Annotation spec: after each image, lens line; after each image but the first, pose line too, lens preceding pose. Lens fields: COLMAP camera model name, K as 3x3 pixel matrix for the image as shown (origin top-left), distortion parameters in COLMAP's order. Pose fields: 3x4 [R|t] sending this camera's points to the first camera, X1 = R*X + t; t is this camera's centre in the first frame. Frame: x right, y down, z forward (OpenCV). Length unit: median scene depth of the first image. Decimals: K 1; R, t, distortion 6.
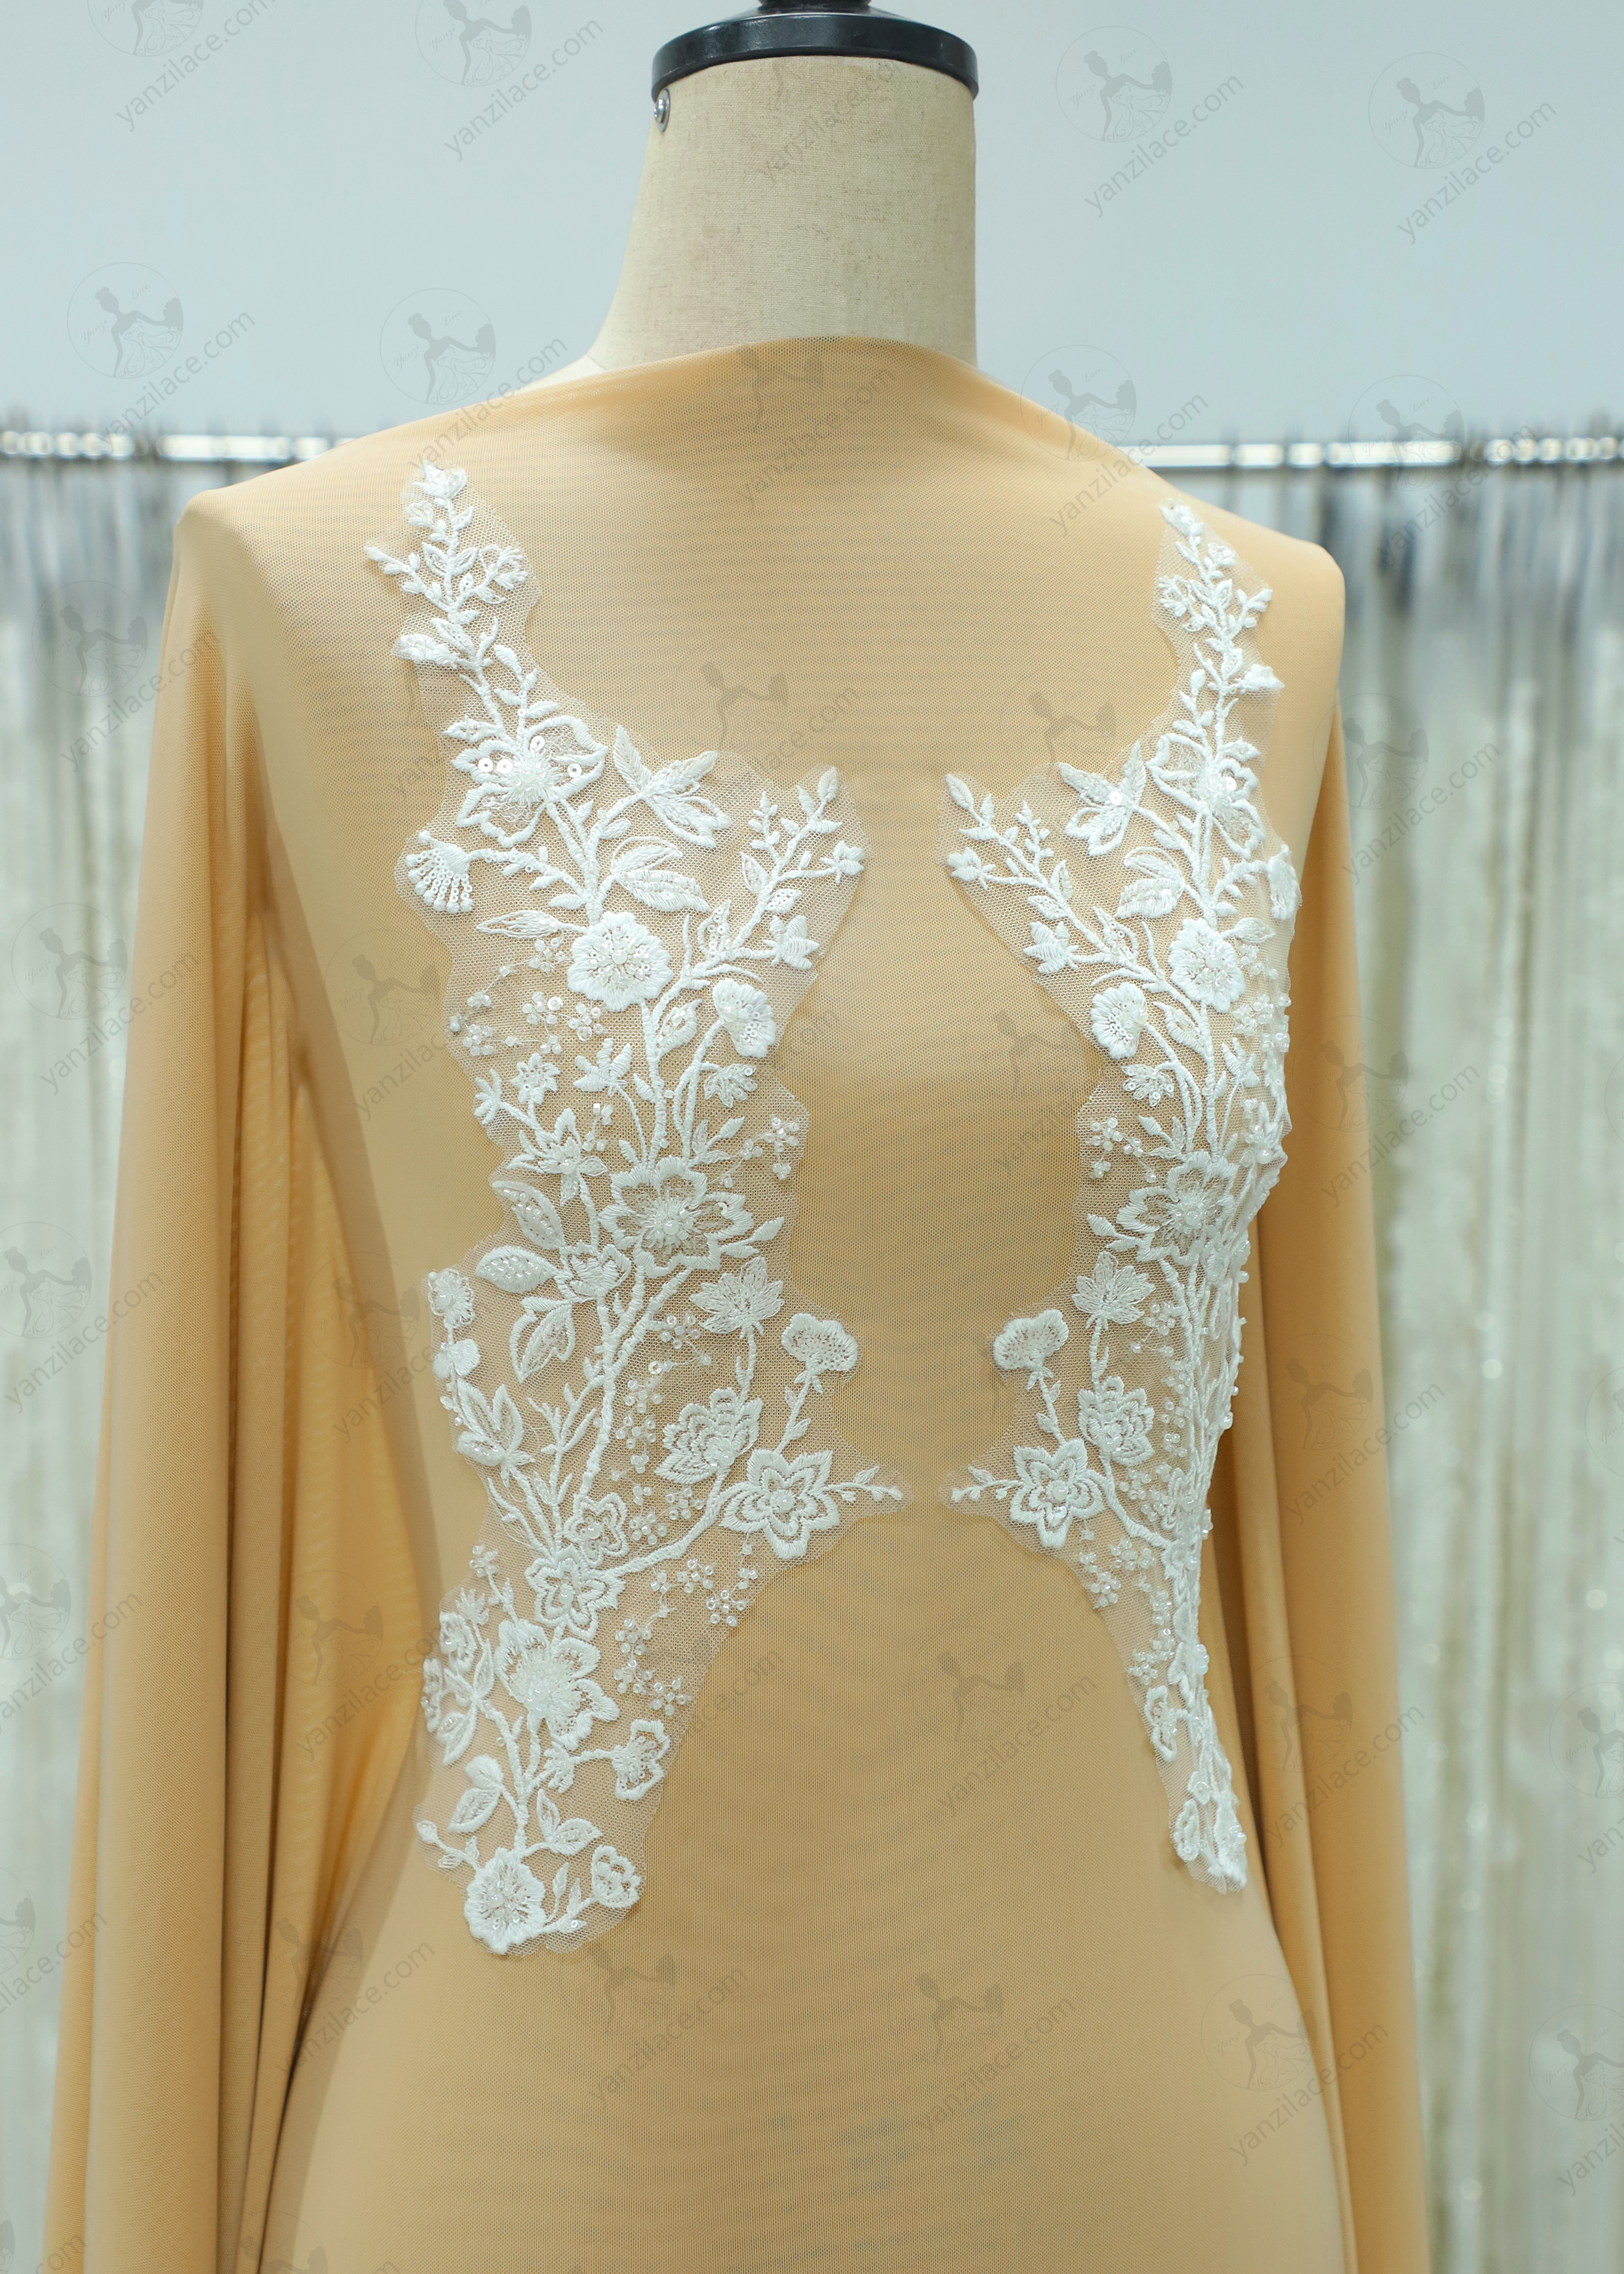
lens RADIAL K [[3374.9, 0, 811.7], [0, 3374.9, 1114.2], [0, 0, 1]] dist [0.368055, 0.000000]
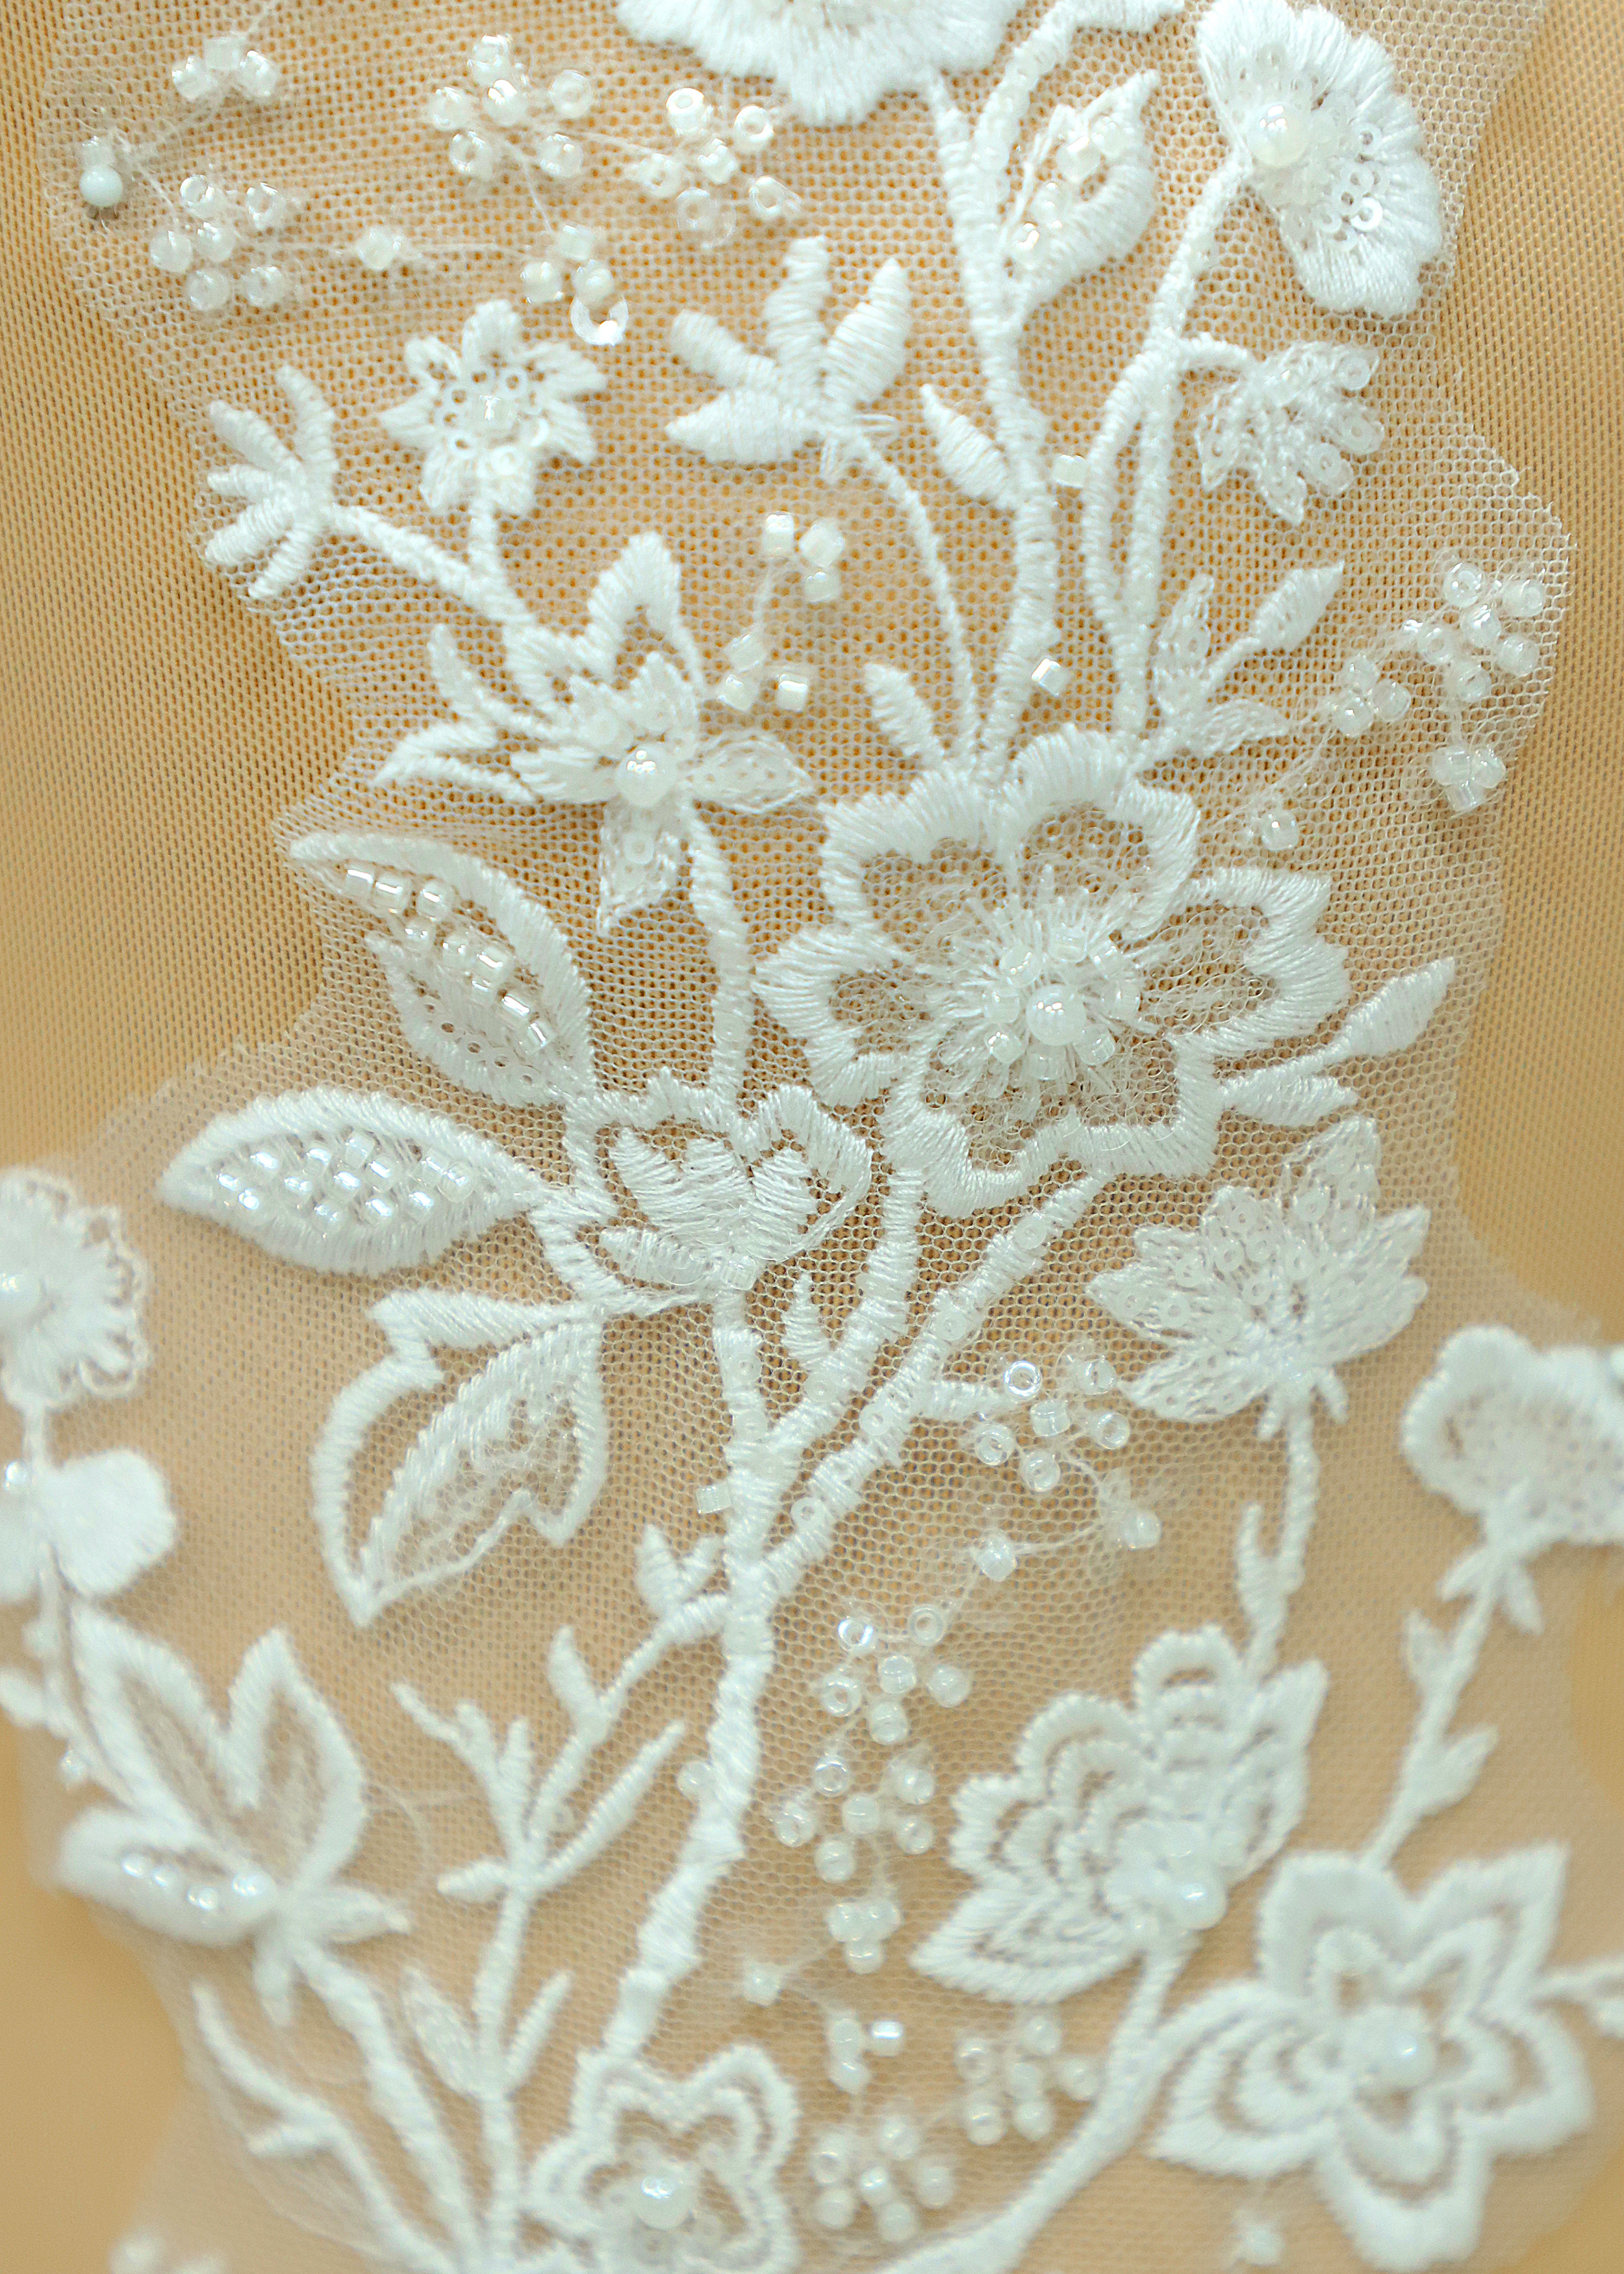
lens RADIAL K [[7075.8, 0, 809.7], [0, 7075.8, 1150.7], [0, 0, 1]] dist [0.483871, 0.000000]
pose [[0.977293, -0.025634, 0.210335, -0.165929], [0.005035, 0.995184, 0.097891, -0.007353], [-0.211831, -0.094609, 0.972716, 0.491366]]
